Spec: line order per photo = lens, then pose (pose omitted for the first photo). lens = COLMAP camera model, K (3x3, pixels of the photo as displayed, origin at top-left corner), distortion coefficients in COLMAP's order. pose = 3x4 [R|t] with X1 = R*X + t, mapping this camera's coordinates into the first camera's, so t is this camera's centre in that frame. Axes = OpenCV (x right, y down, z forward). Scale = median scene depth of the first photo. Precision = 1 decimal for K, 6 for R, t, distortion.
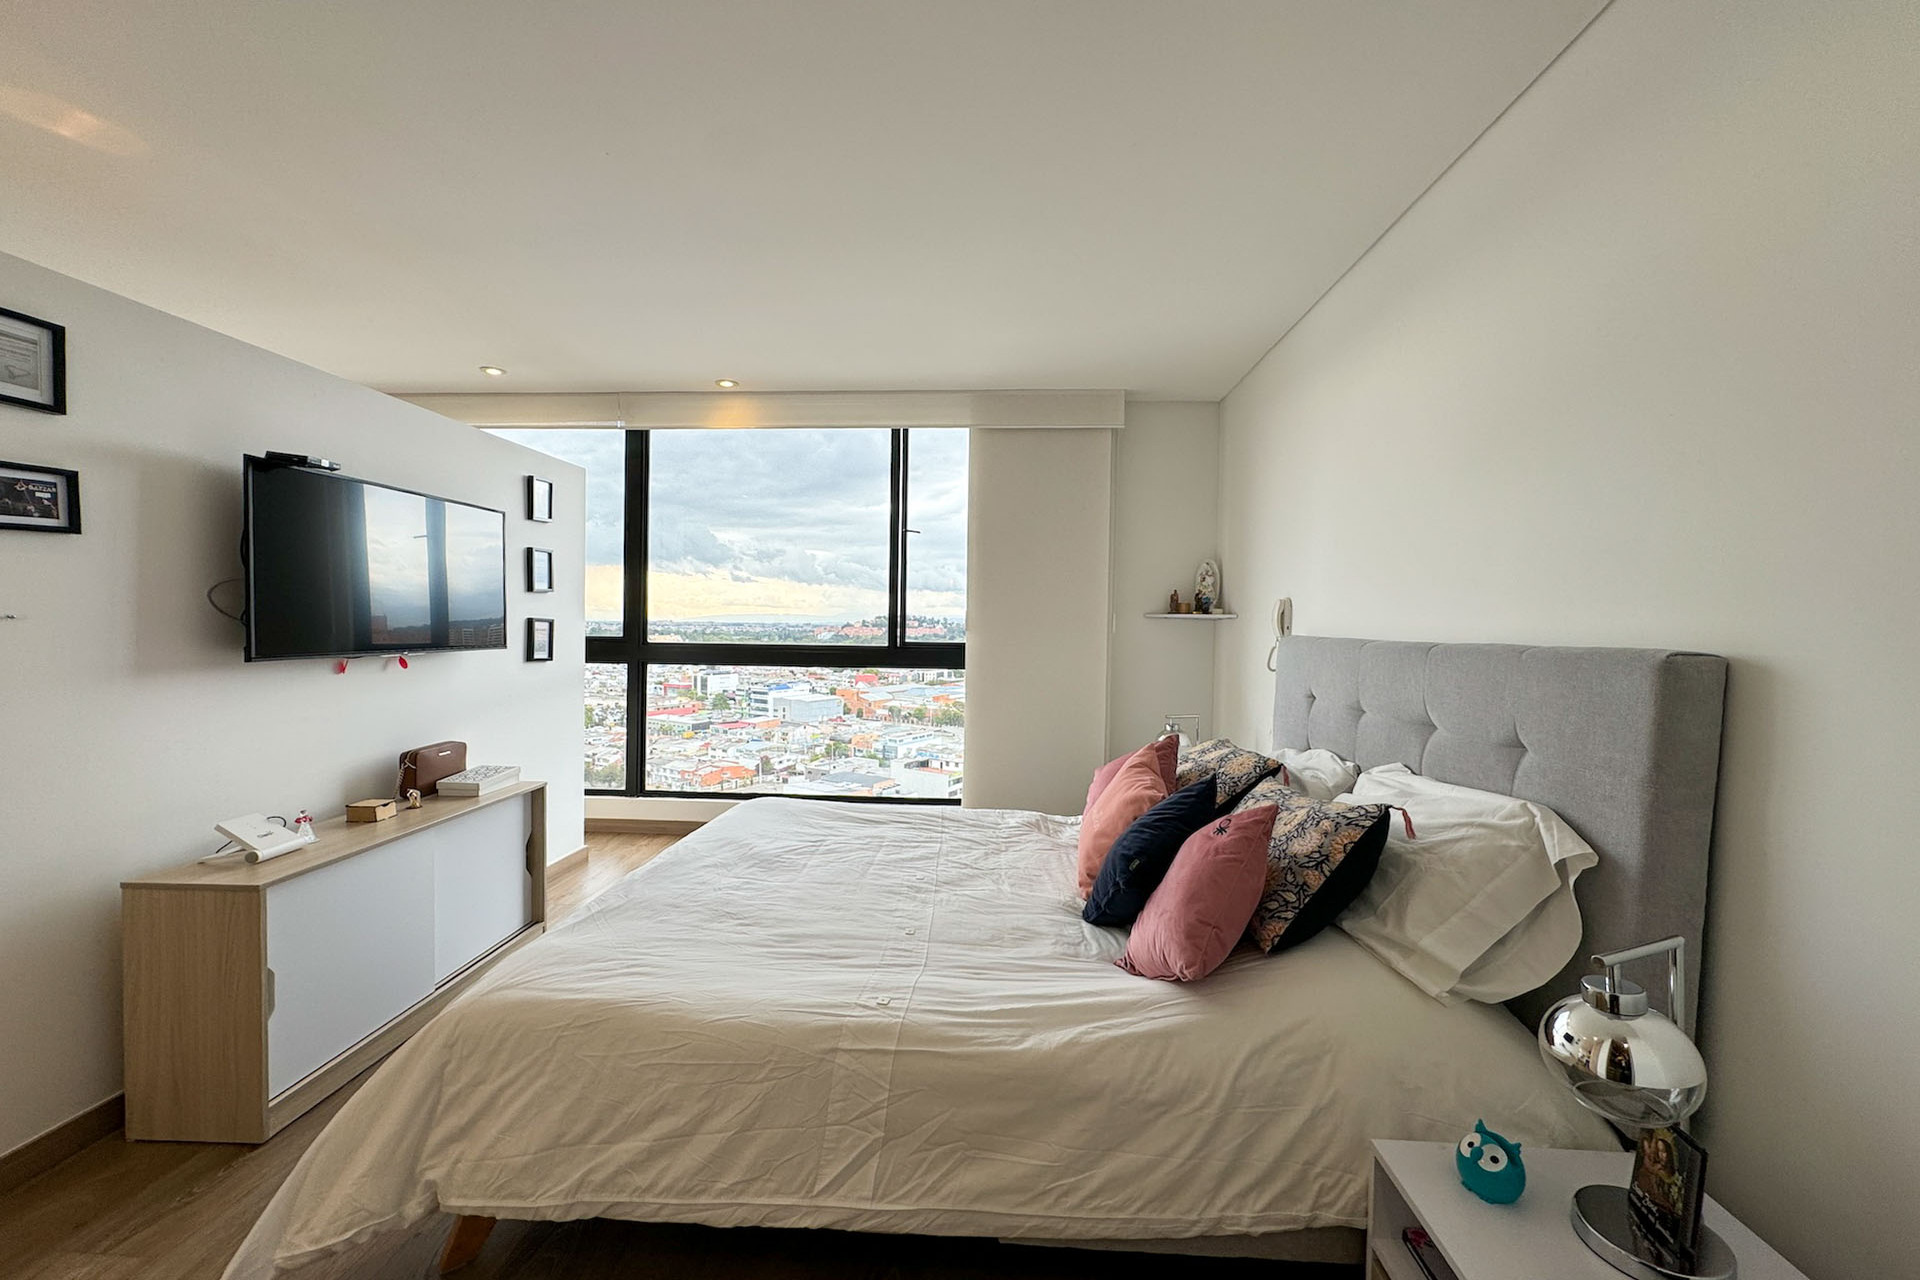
lens RADIAL K [[782.9, 0, 957.1], [0, 782.9, 630.1], [0, 0, 1]] dist [-0.002312, 0.000461]
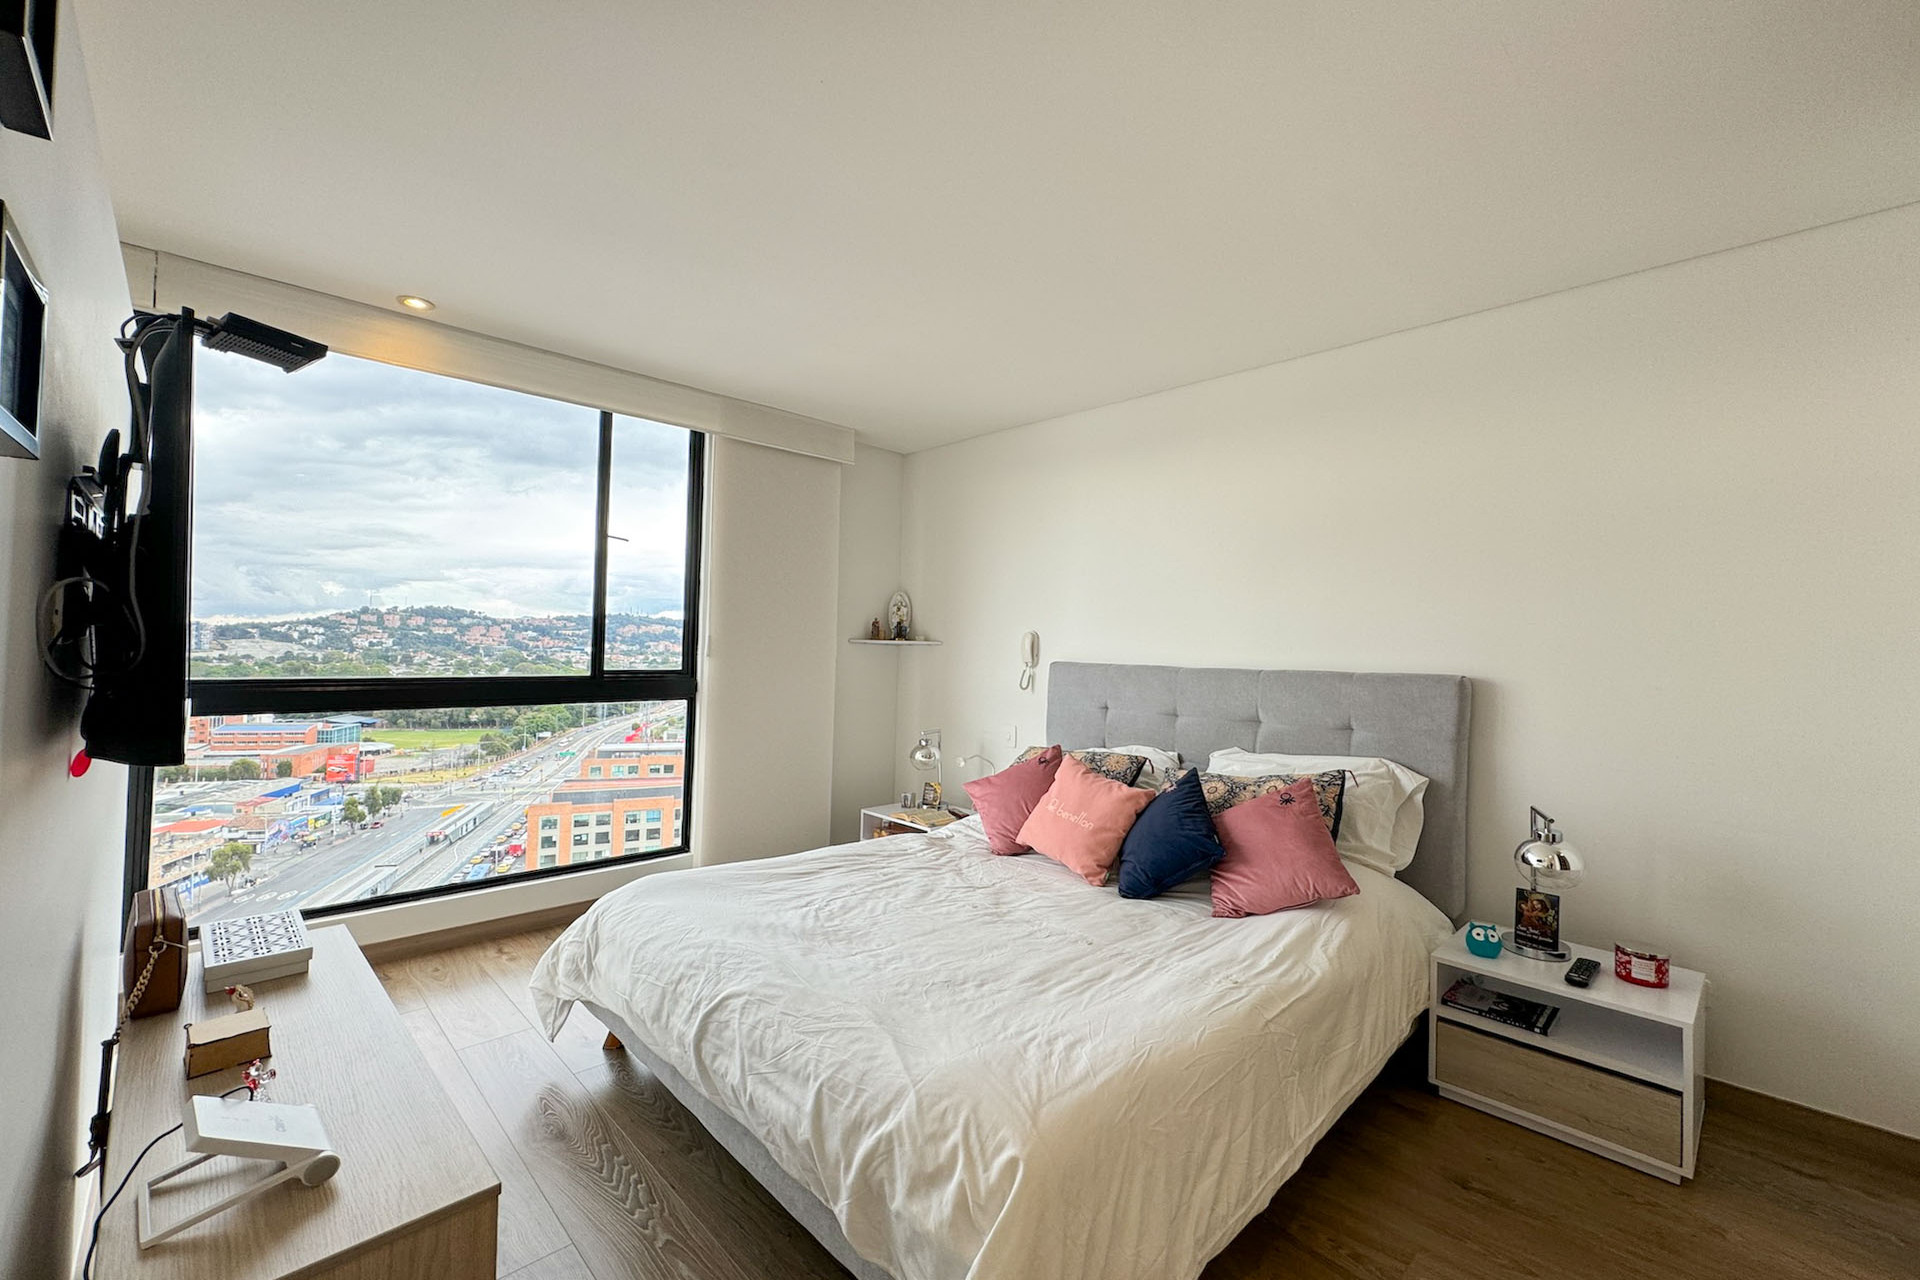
lens RADIAL K [[782.9, 0, 955.6], [0, 782.9, 624.5], [0, 0, 1]] dist [-0.002312, 0.000461]
pose [[0.671907, 0.022544, 0.740293, -0.734553], [-0.005638, 0.999663, -0.025326, -0.023468], [-0.740614, 0.012843, 0.671807, 0.285167]]
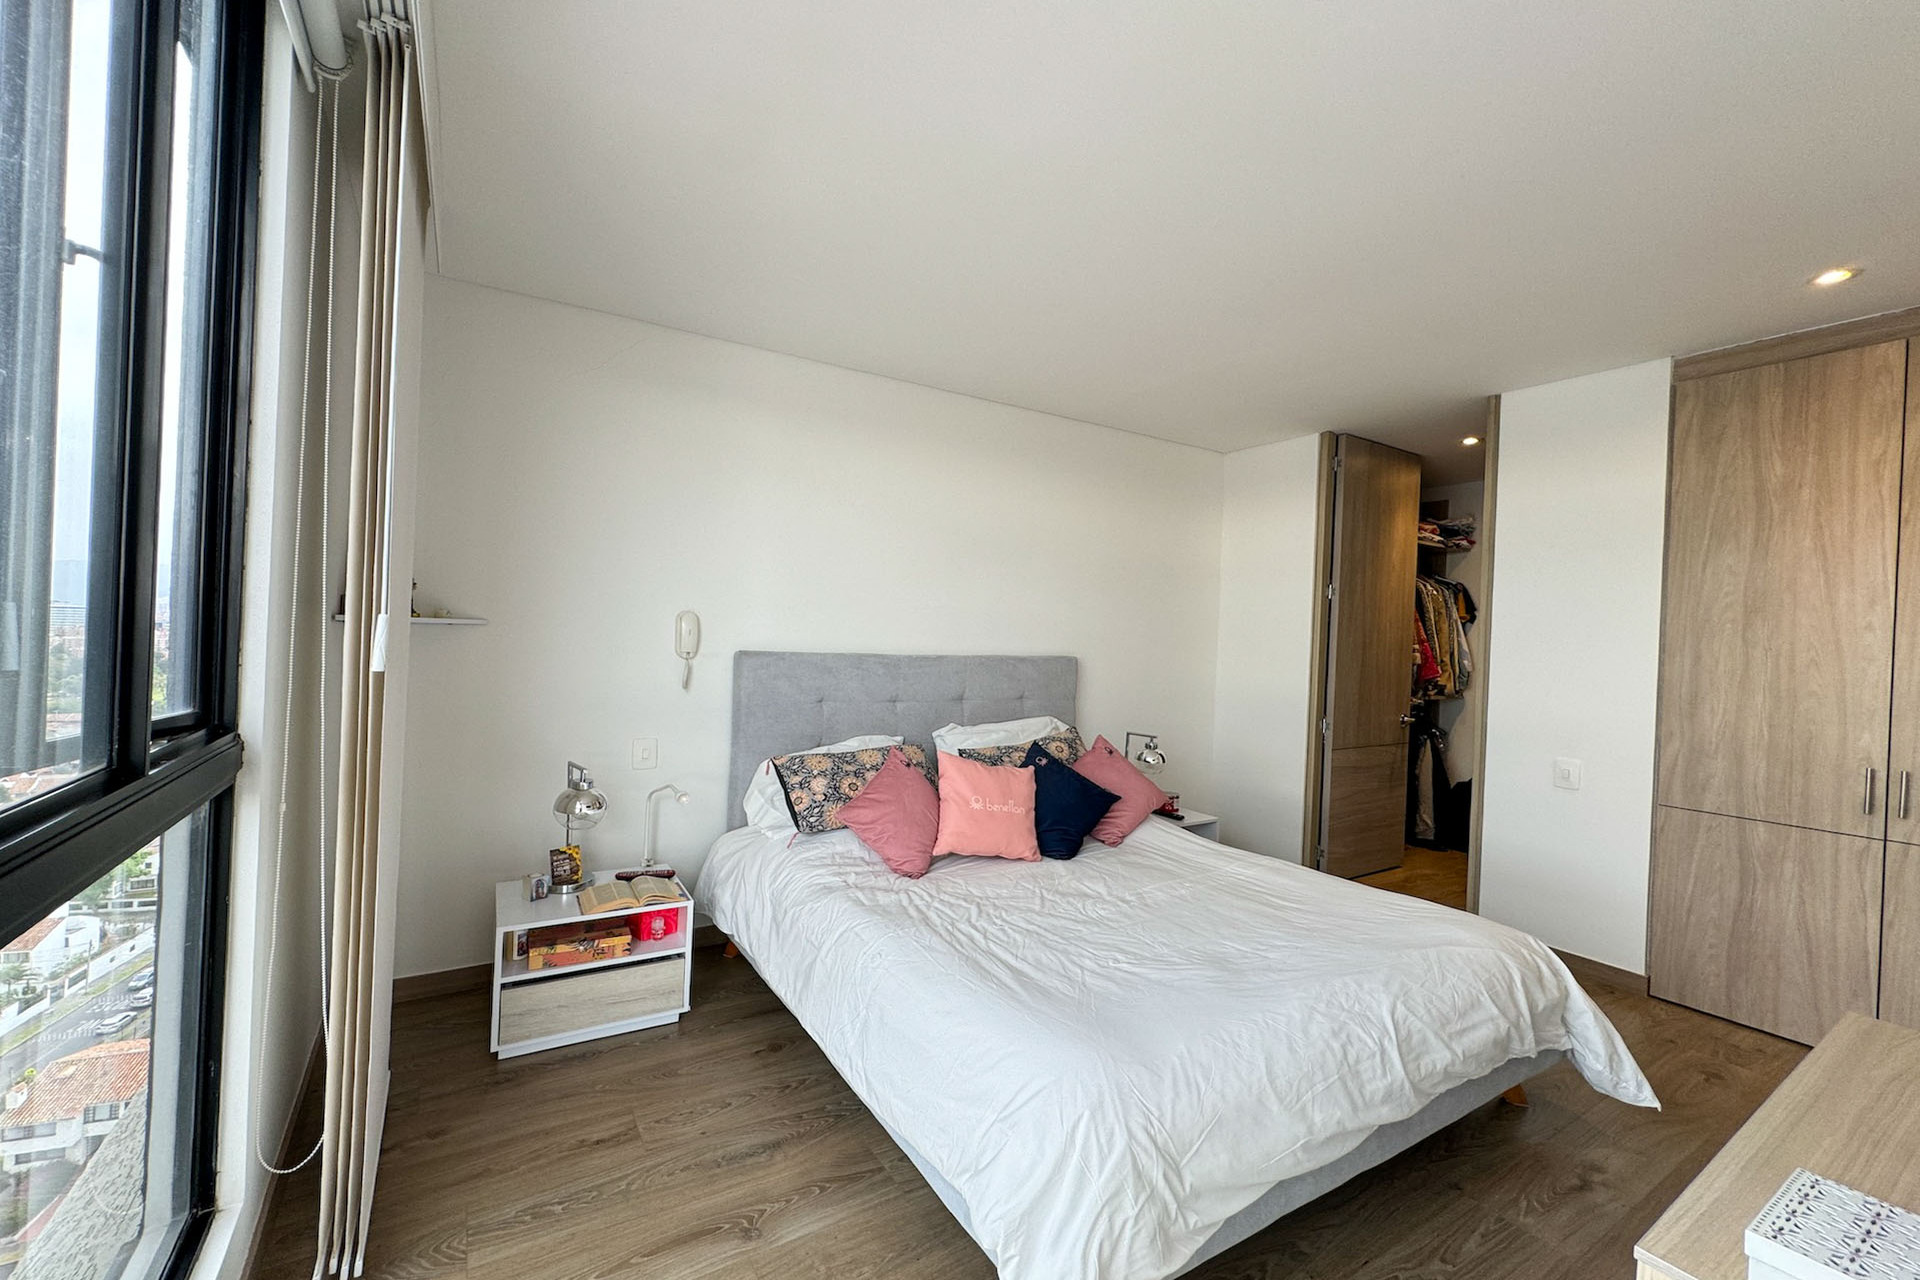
lens RADIAL K [[782.9, 0, 969.0], [0, 782.9, 637.5], [0, 0, 1]] dist [-0.002312, 0.000461]
pose [[-0.589312, -0.029753, 0.807358, -0.677756], [-0.034019, 0.999349, 0.011997, -0.037015], [-0.807189, -0.020396, -0.589941, 1.555088]]
